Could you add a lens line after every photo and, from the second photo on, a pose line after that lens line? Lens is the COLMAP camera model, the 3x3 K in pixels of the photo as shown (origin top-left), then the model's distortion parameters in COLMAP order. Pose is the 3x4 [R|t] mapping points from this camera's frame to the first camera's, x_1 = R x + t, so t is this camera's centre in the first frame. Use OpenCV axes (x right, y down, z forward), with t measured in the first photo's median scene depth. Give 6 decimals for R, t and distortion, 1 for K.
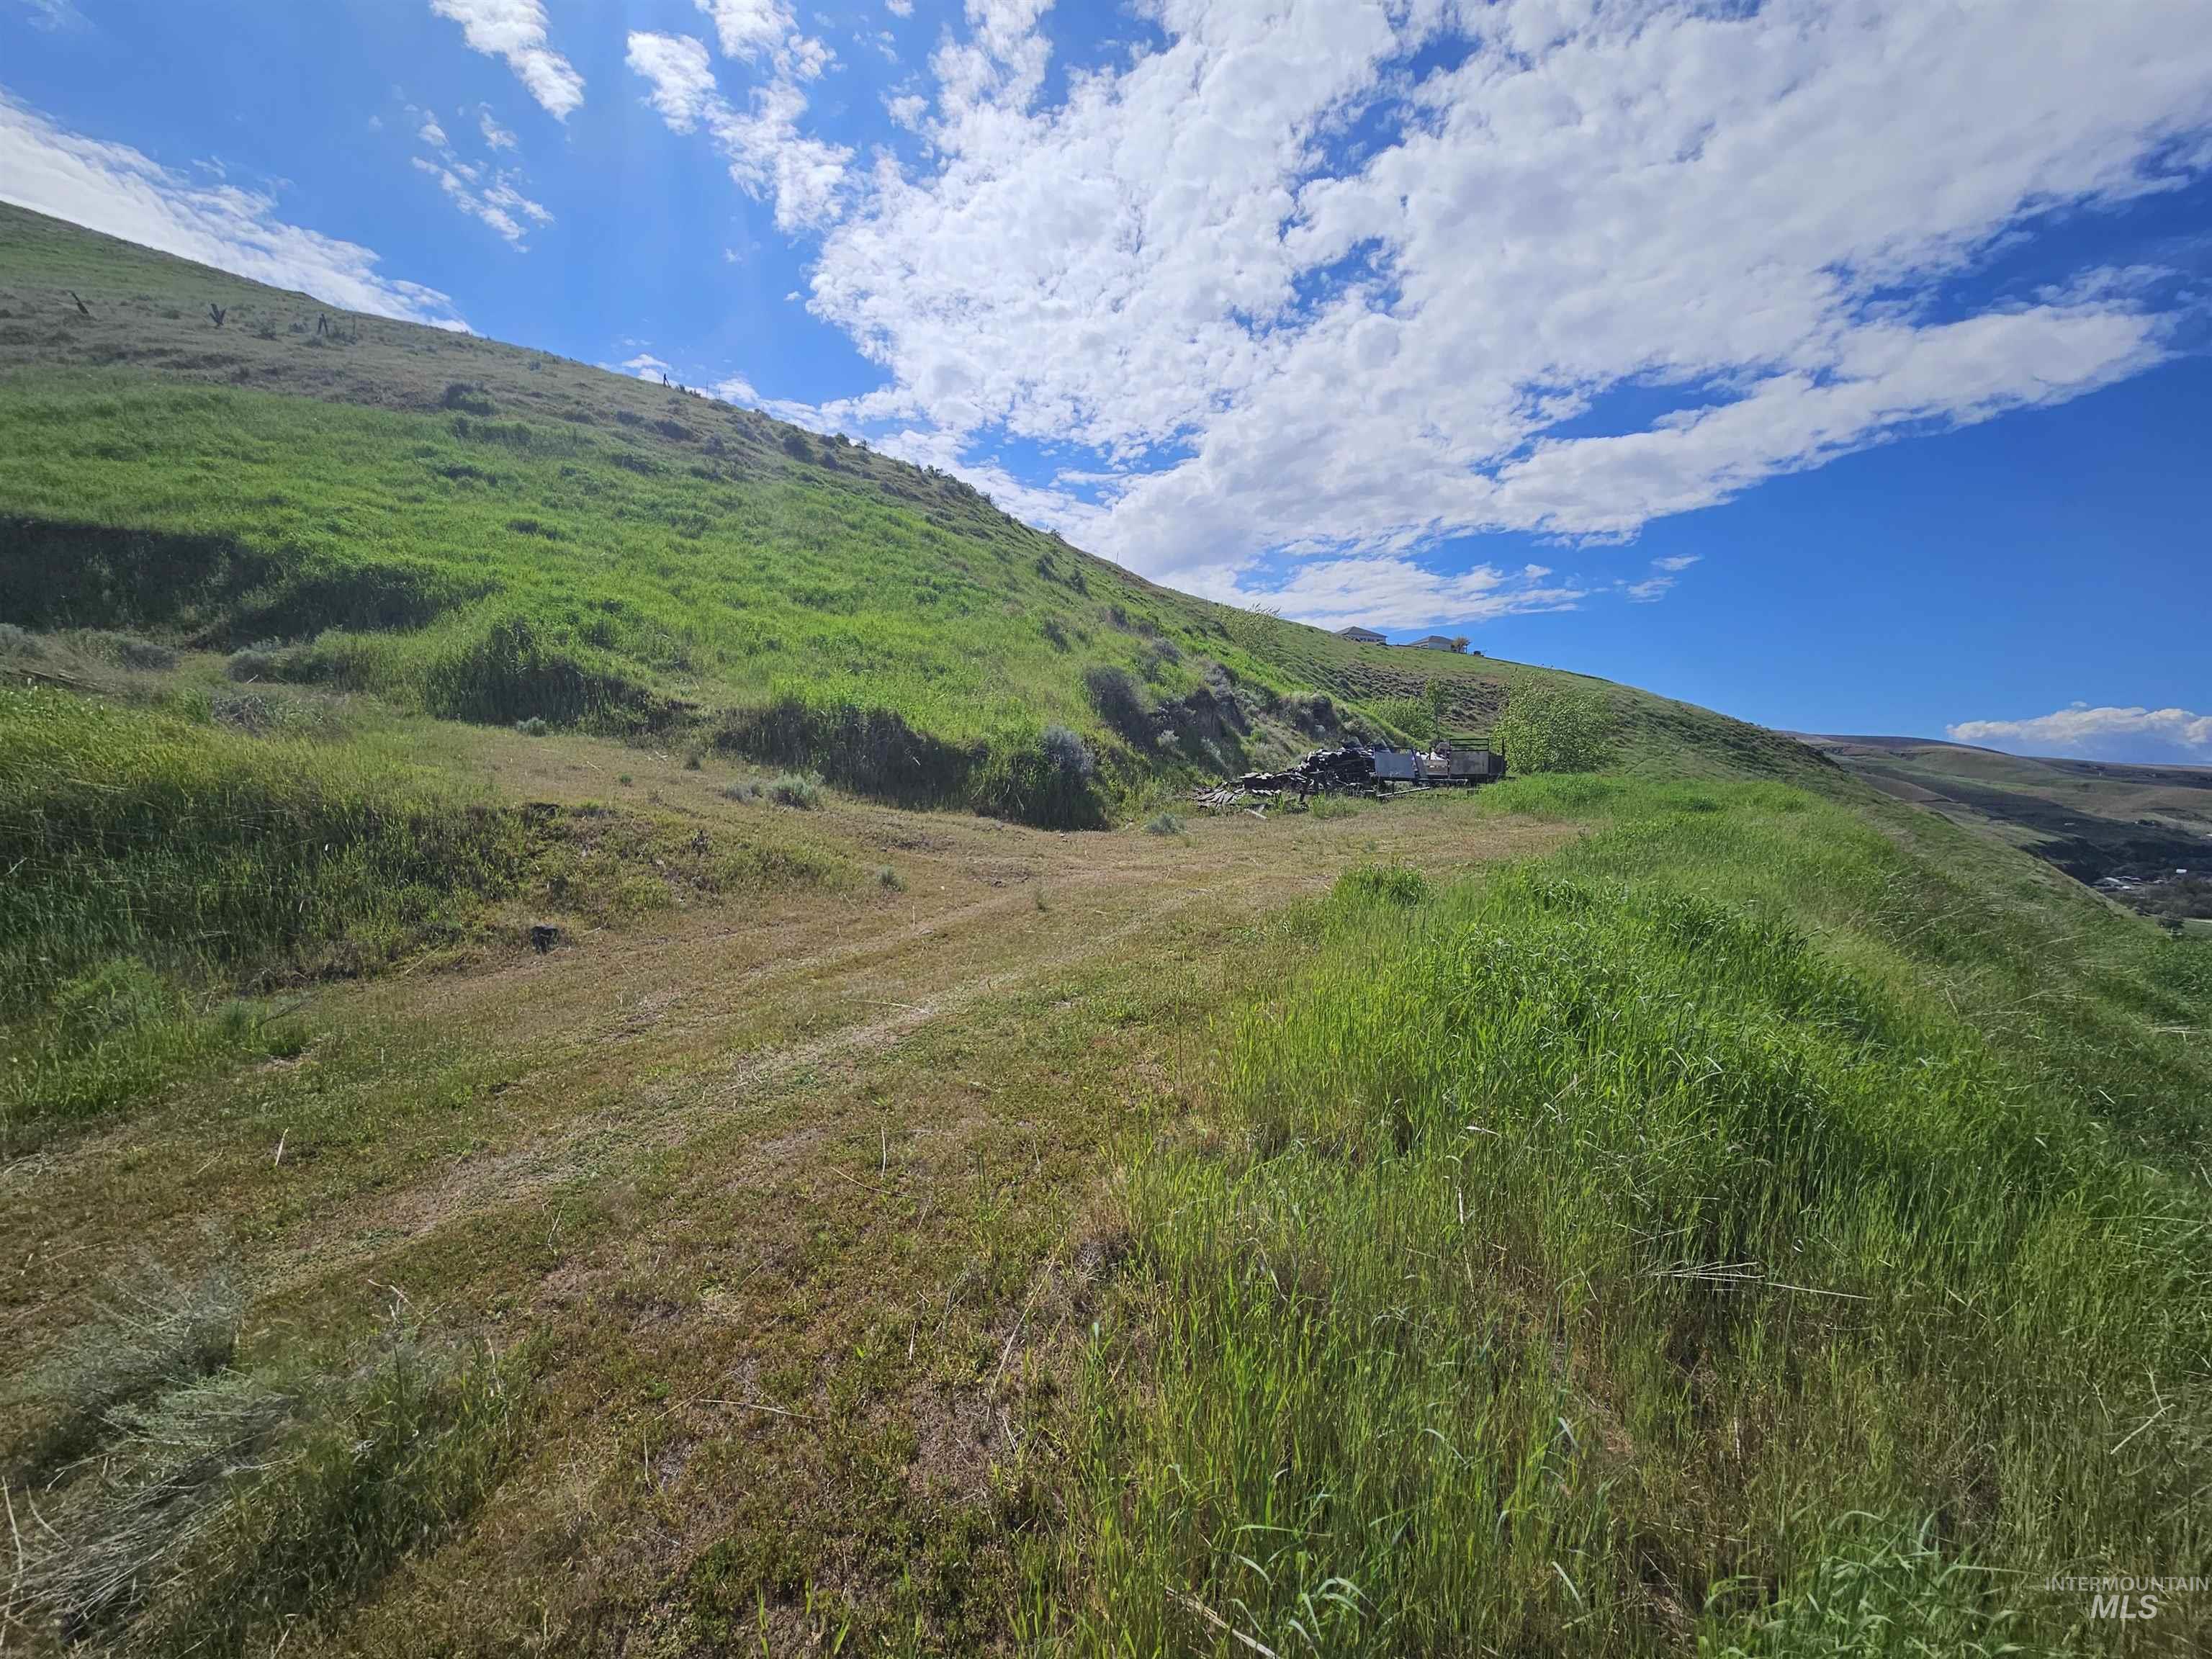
lens RADIAL K [[906.8, 0, 1101.2], [0, 906.8, 813.0], [0, 0, 1]] dist [0.000760, 0.000658]
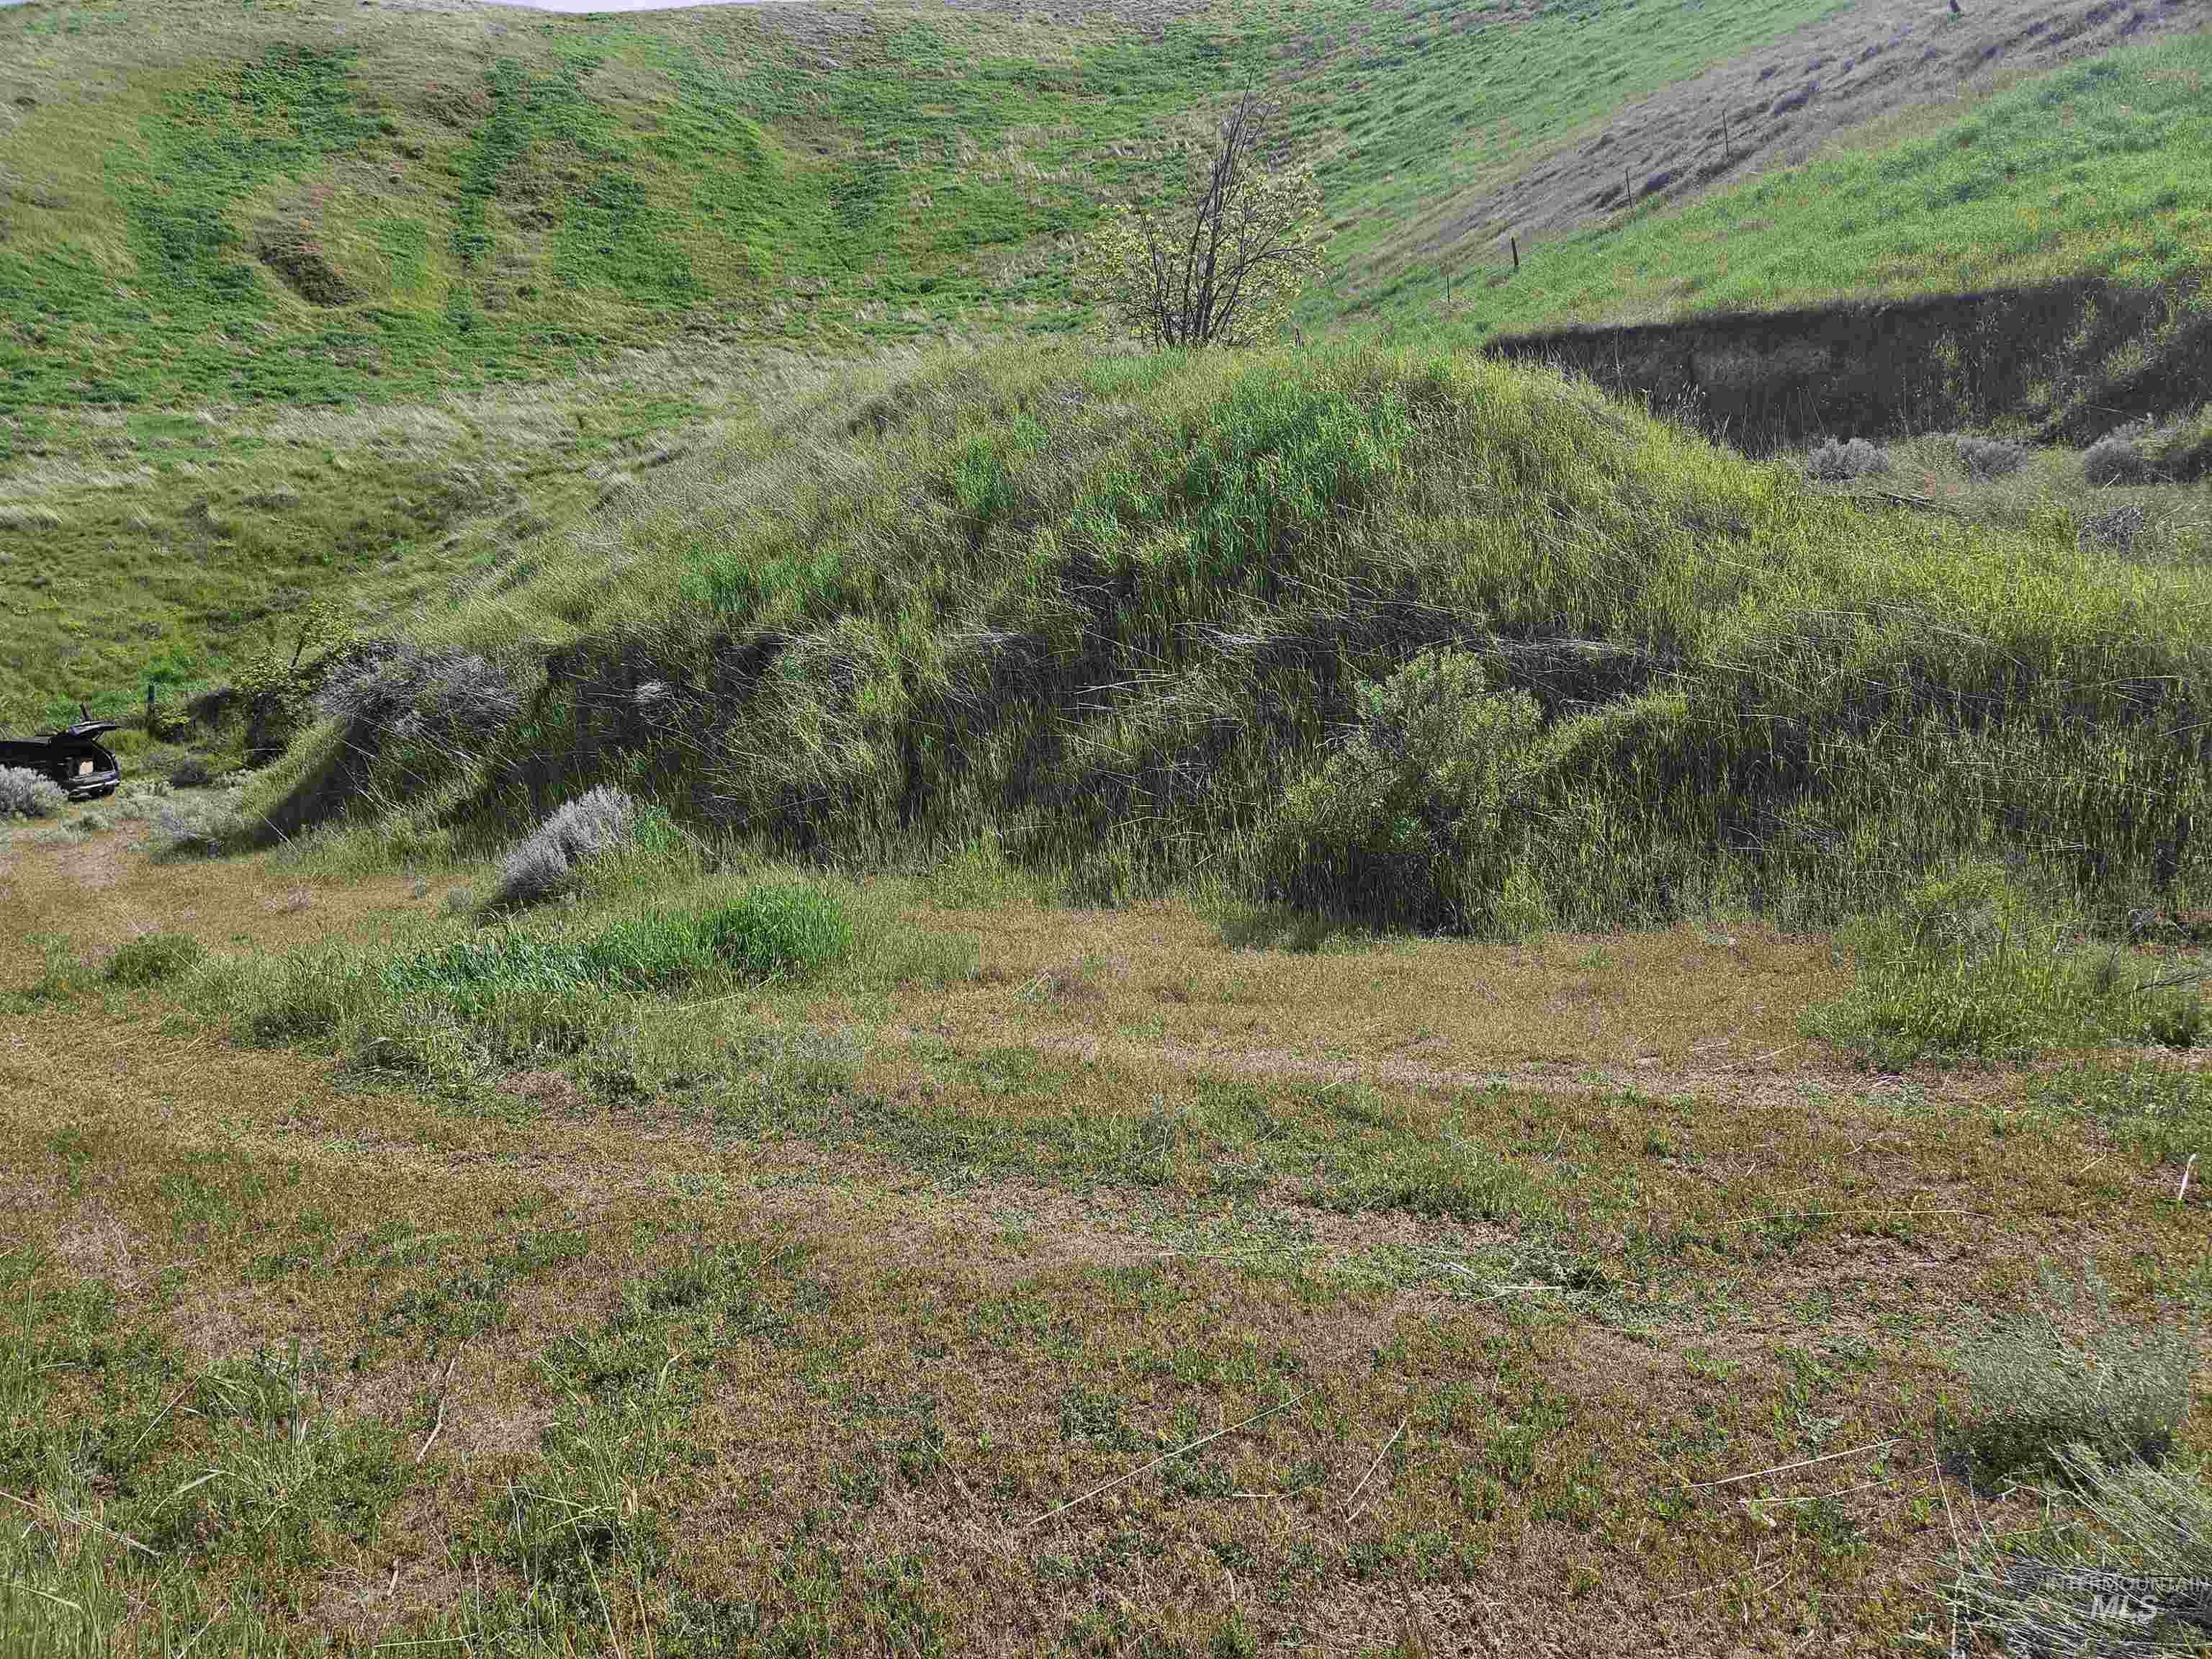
lens RADIAL K [[1463.8, 0, 1112.6], [0, 1463.8, 816.1], [0, 0, 1]] dist [0.068690, -0.056003]
pose [[0.264988, 0.135491, -0.954685, -0.024401], [-0.053926, 0.990611, 0.125622, 0.001146], [0.962743, 0.018193, 0.269807, -0.020687]]
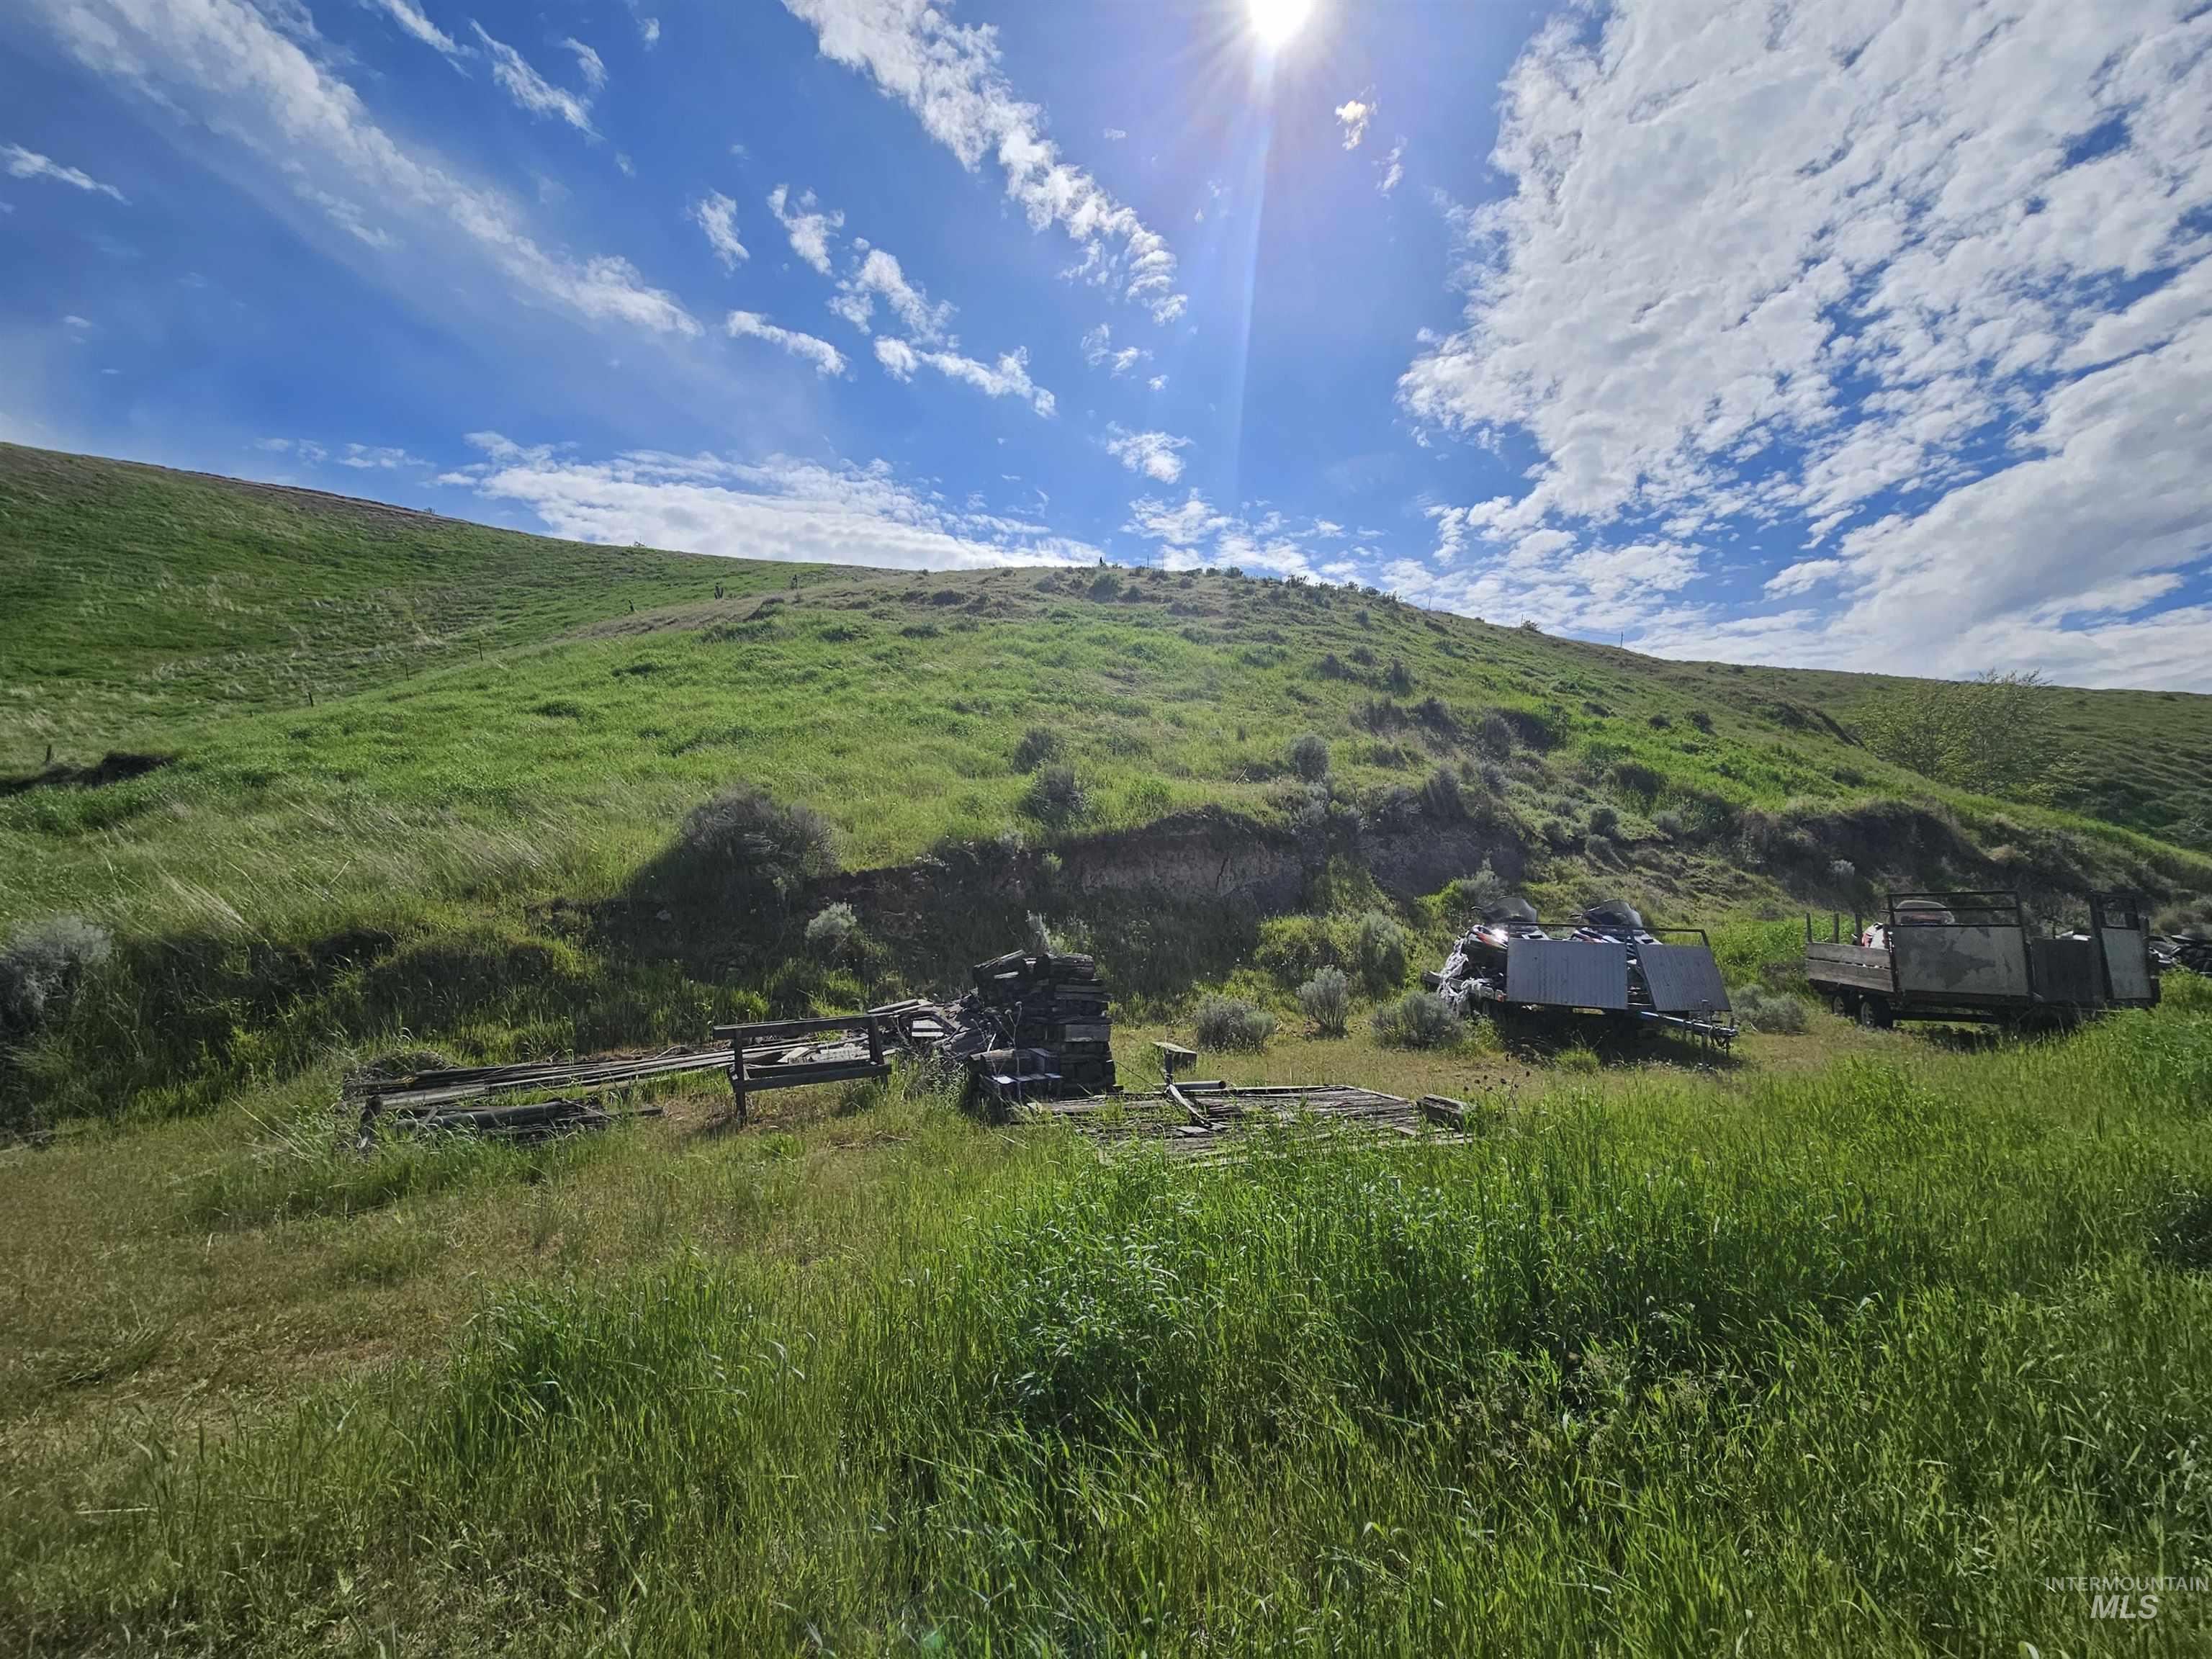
lens RADIAL K [[912.0, 0, 1103.8], [0, 912.0, 808.6], [0, 0, 1]] dist [-0.000306, 0.000692]
pose [[0.771999, -0.081912, -0.630324, 0.477885], [-0.026348, 0.986685, -0.160492, -0.060647], [0.635078, 0.140507, 0.759562, 0.645458]]
